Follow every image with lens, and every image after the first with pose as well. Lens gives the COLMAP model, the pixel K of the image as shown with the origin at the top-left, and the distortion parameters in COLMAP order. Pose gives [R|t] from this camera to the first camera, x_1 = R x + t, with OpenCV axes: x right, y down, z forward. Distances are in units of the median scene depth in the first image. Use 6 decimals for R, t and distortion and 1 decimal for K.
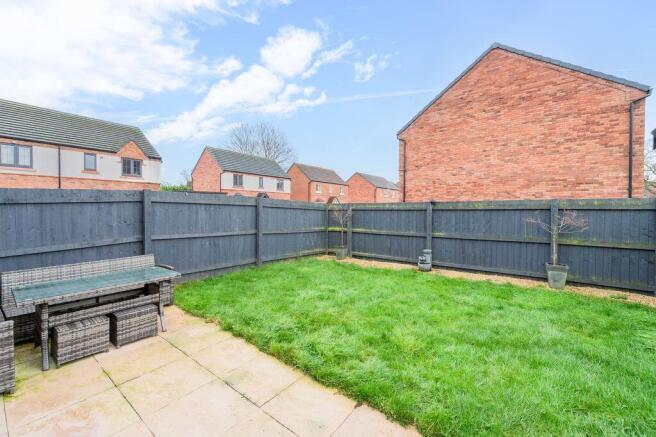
lens RADIAL K [[266.5, 0, 329.0], [0, 266.5, 214.2], [0, 0, 1]] dist [0.001732, 0.000096]
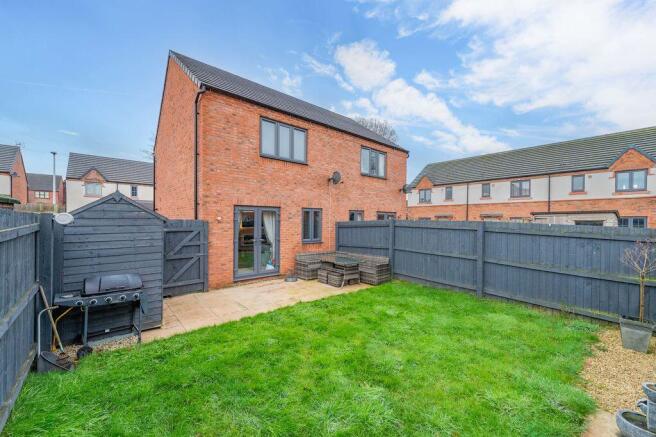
lens RADIAL K [[266.5, 0, 329.4], [0, 266.5, 220.1], [0, 0, 1]] dist [0.001732, 0.000096]
pose [[-0.212535, -0.010208, -0.977100, 0.336152], [-0.033958, 0.999419, -0.003055, -0.020865], [0.976563, 0.032531, -0.212758, 0.307799]]
